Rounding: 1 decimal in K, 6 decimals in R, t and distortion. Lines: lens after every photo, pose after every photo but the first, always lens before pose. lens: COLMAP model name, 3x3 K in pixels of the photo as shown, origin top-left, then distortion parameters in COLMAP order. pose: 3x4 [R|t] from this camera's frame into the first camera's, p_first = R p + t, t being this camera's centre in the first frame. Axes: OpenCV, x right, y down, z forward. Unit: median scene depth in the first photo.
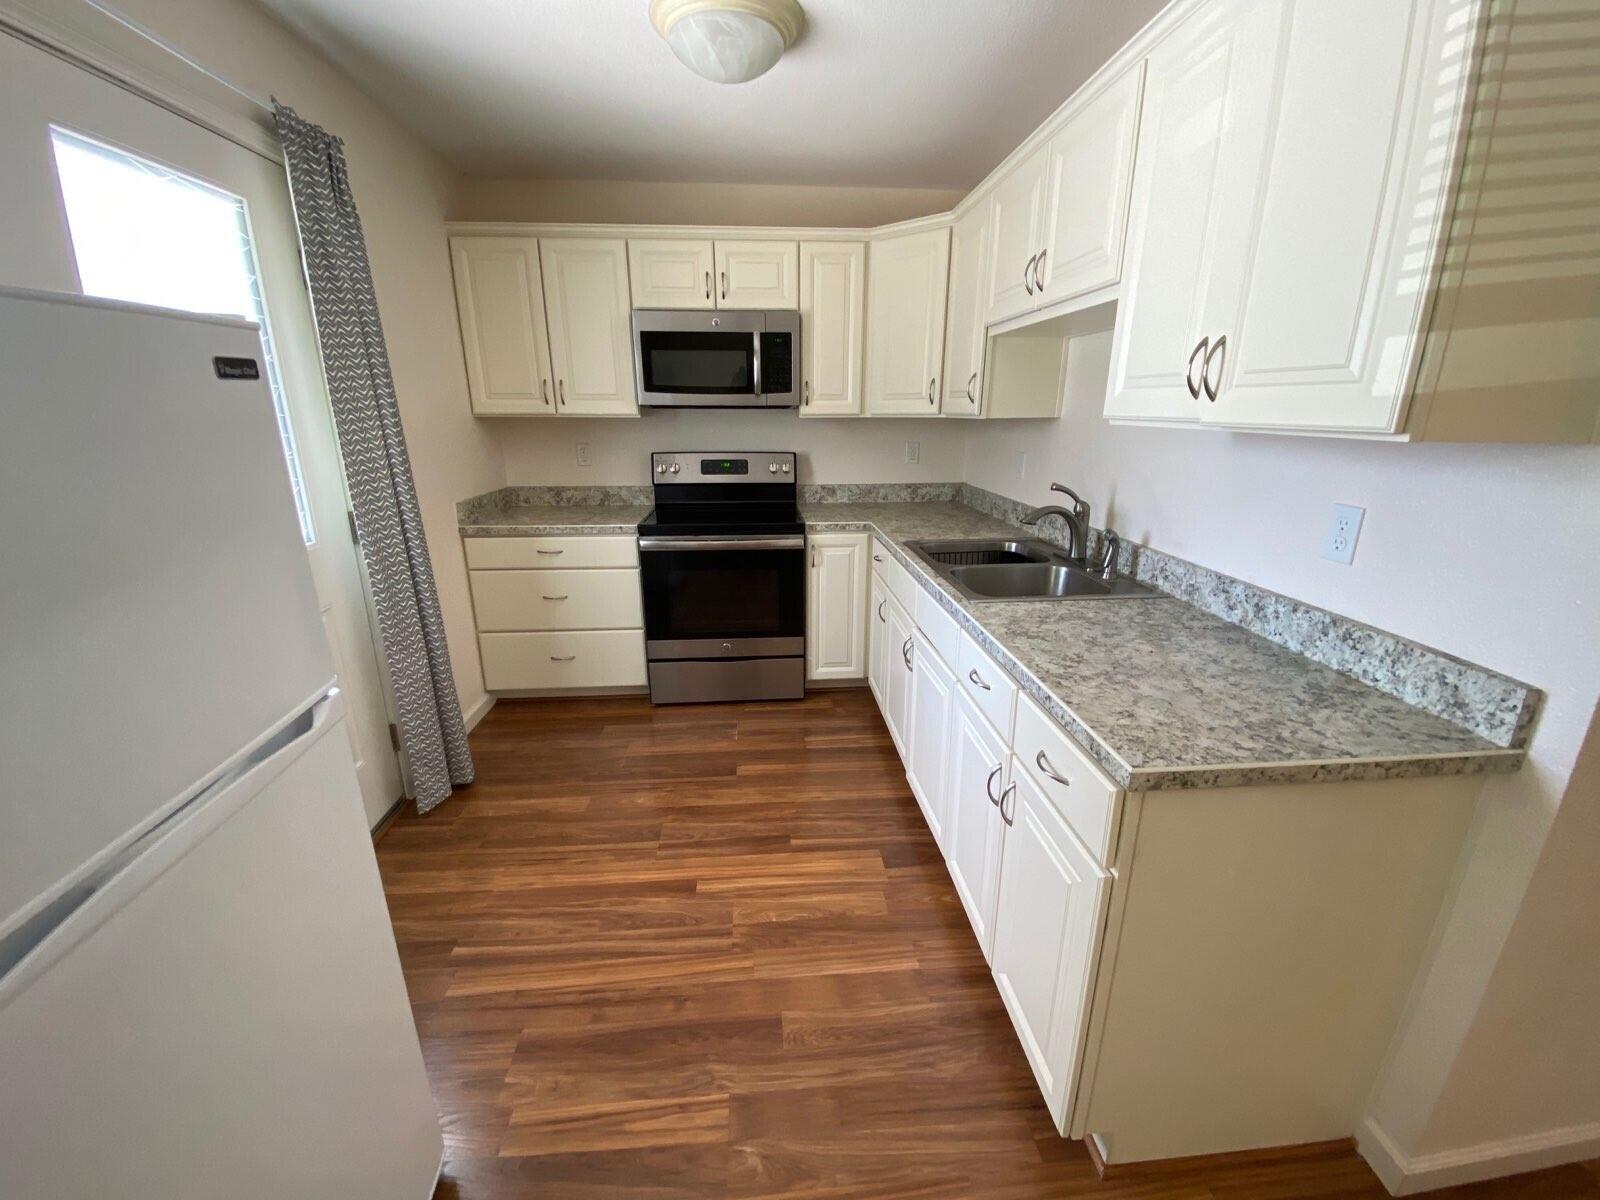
lens RADIAL K [[656.8, 0, 800.0], [0, 656.8, 600.0], [0, 0, 1]] dist [-0.000563, -0.000091]
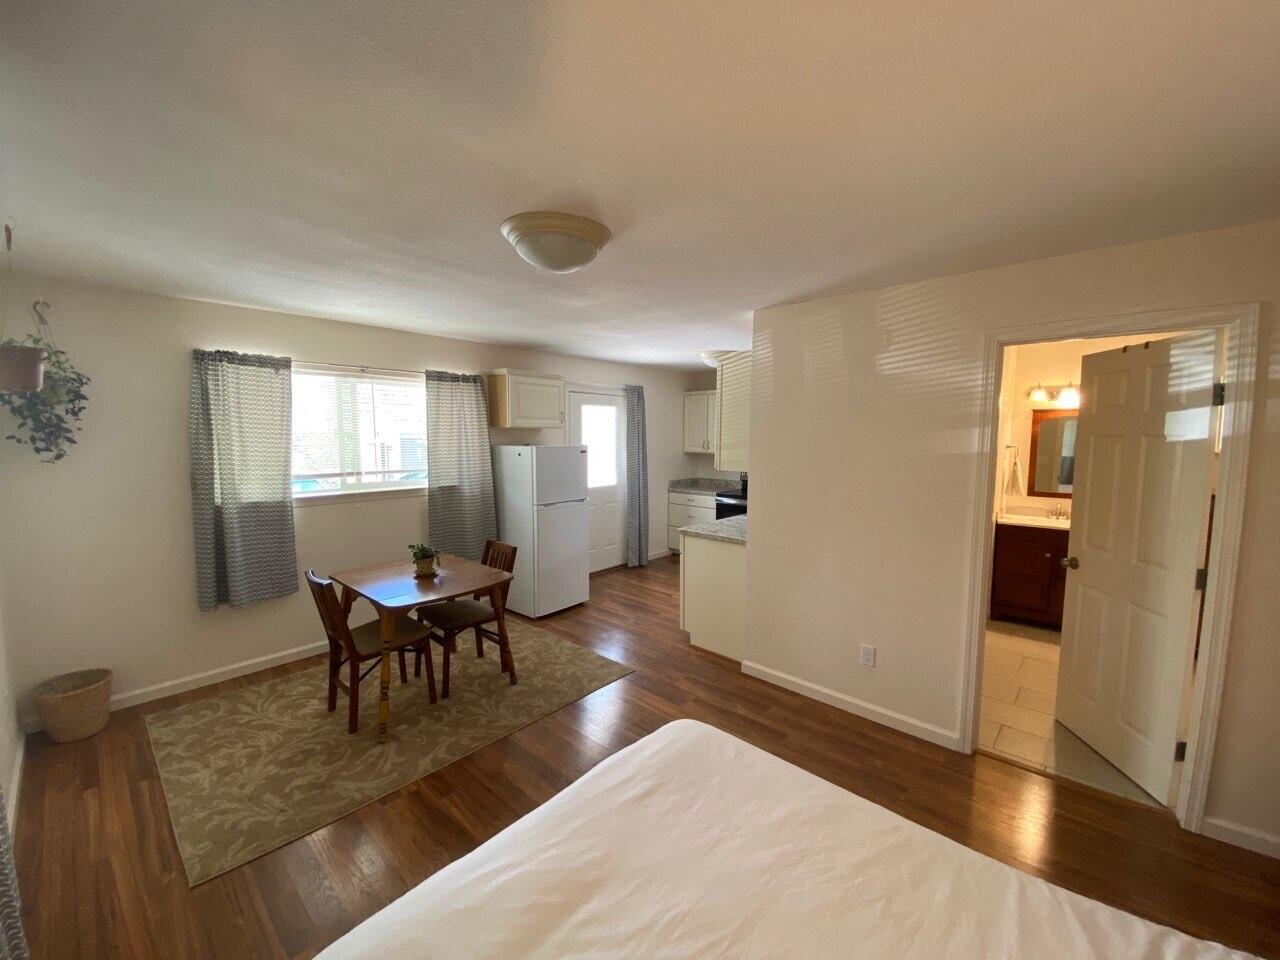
lens RADIAL K [[525.4, 0, 640.0], [0, 525.4, 480.0], [0, 0, 1]] dist [-0.000563, -0.000091]
pose [[0.686037, 0.066956, -0.724479, 1.109963], [-0.206979, 0.972574, -0.106111, 0.129966], [0.697504, 0.222749, 0.681080, -0.719397]]
